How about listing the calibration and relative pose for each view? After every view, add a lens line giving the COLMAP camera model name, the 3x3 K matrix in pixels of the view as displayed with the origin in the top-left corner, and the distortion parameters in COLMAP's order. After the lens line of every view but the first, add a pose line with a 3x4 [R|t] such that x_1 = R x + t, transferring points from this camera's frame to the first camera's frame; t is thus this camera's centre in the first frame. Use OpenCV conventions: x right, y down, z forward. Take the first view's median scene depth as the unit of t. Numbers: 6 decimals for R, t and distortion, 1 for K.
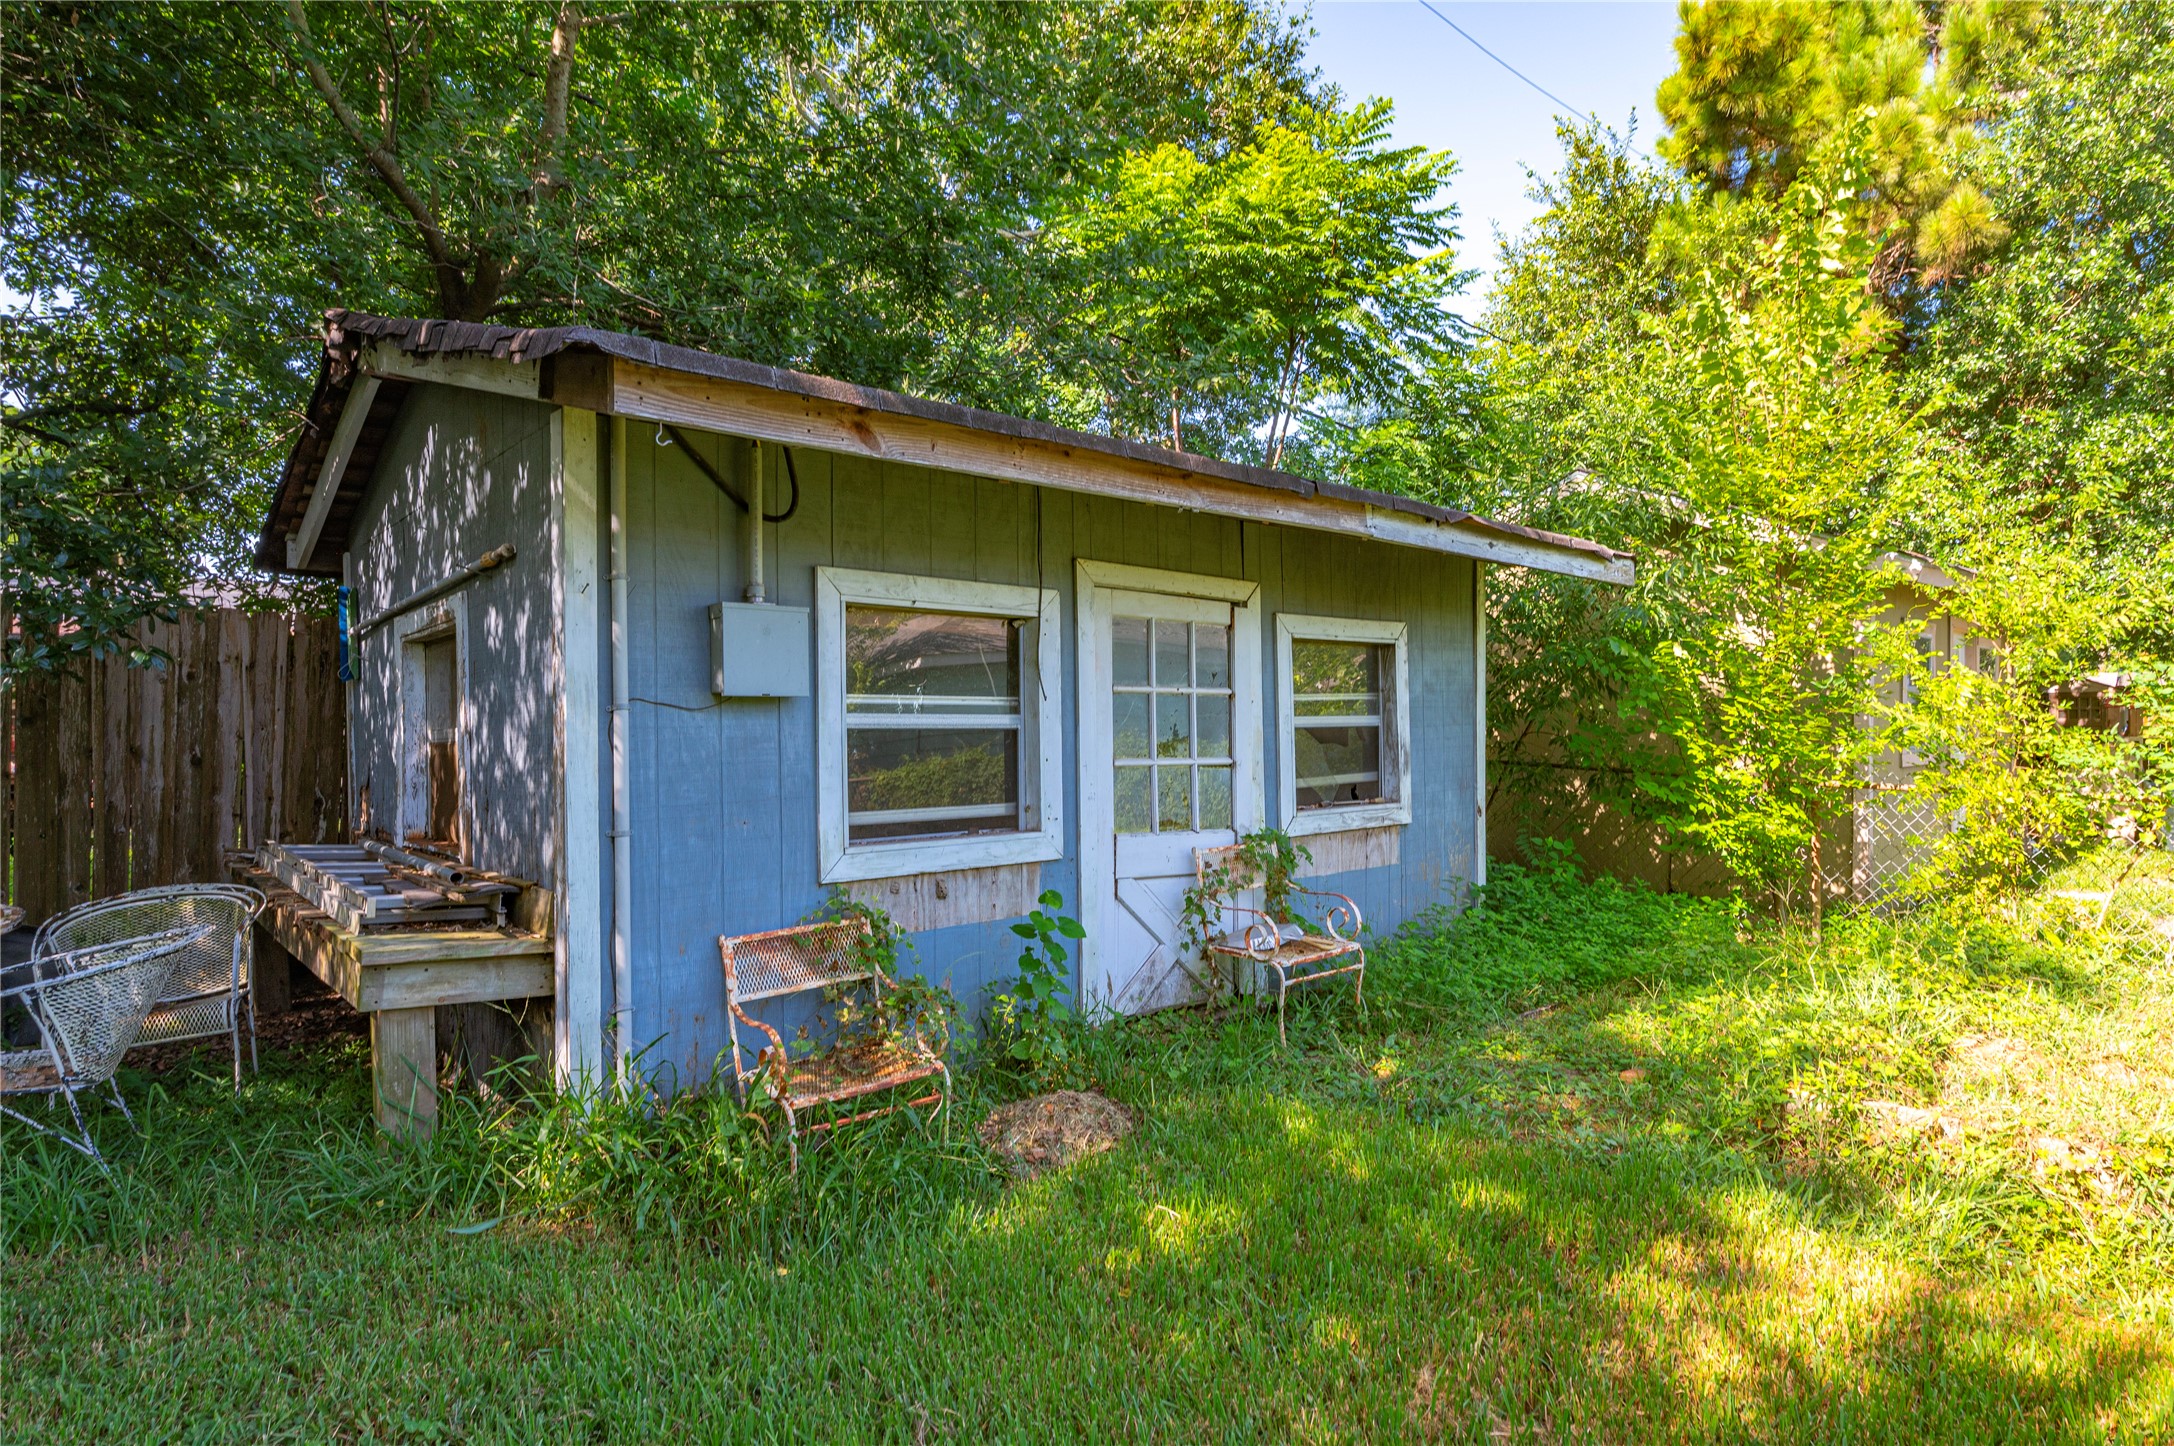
lens RADIAL K [[1187.3, 0, 1095.2], [0, 1187.3, 720.2], [0, 0, 1]] dist [-0.000218, -0.004568]
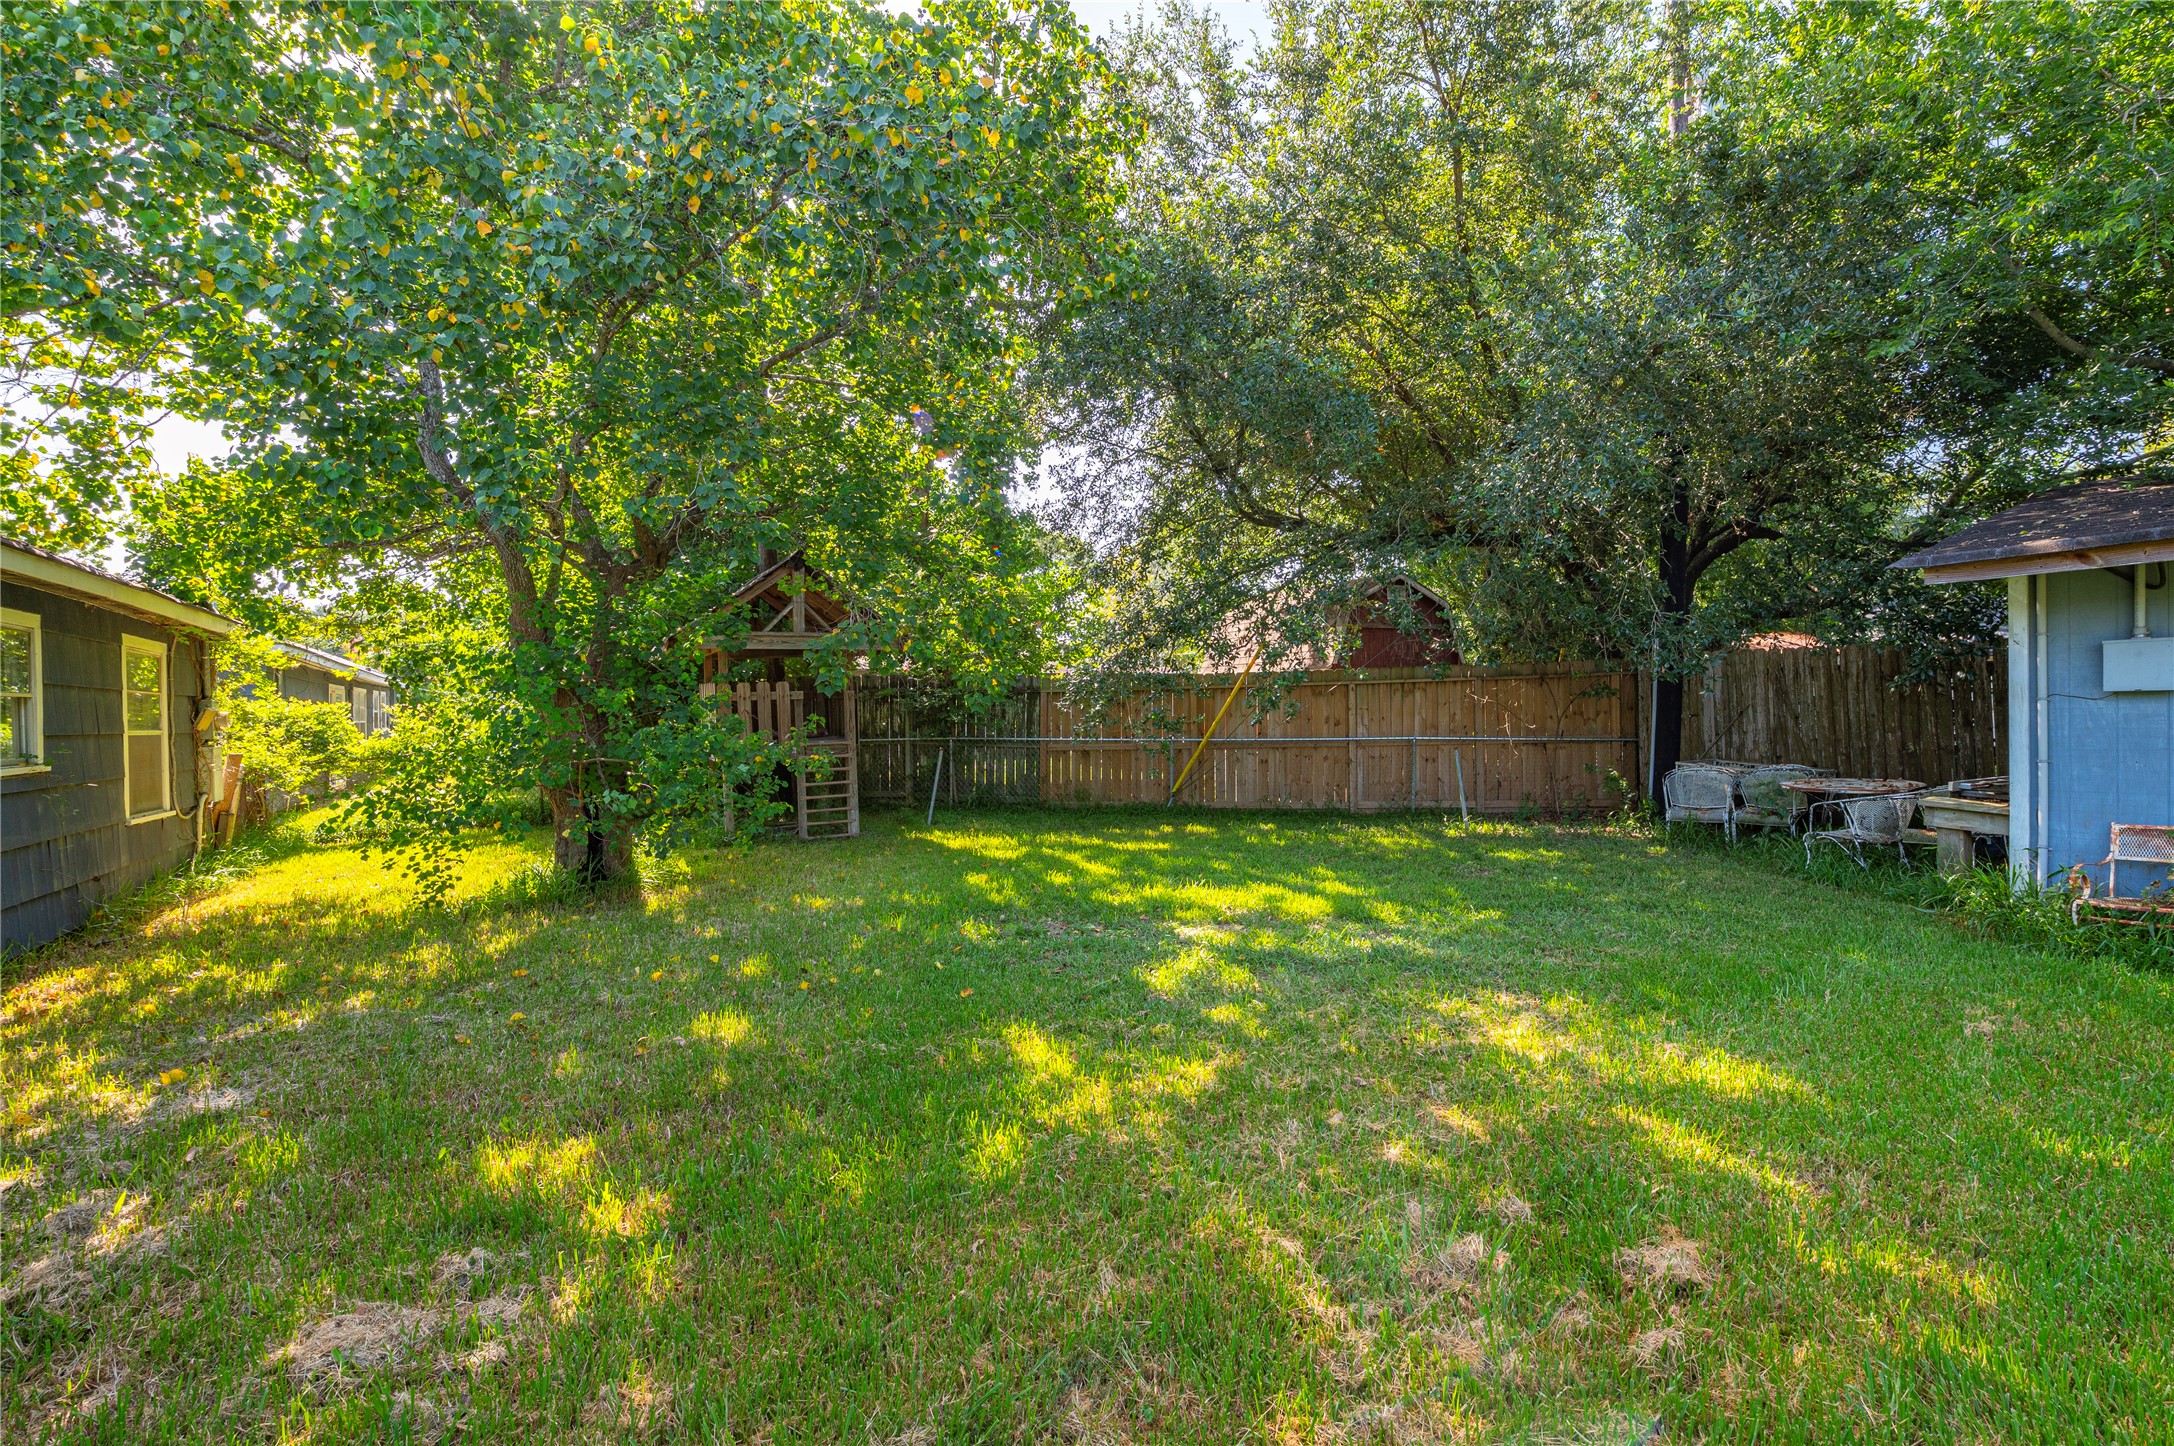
lens RADIAL K [[972.6, 0, 1083.0], [0, 972.6, 721.7], [0, 0, 1]] dist [-0.003584, 0.000954]
pose [[-0.224463, 0.018826, -0.974301, 1.219880], [0.021701, 0.999662, 0.014316, -0.023681], [0.974241, -0.017930, -0.224796, -0.168446]]
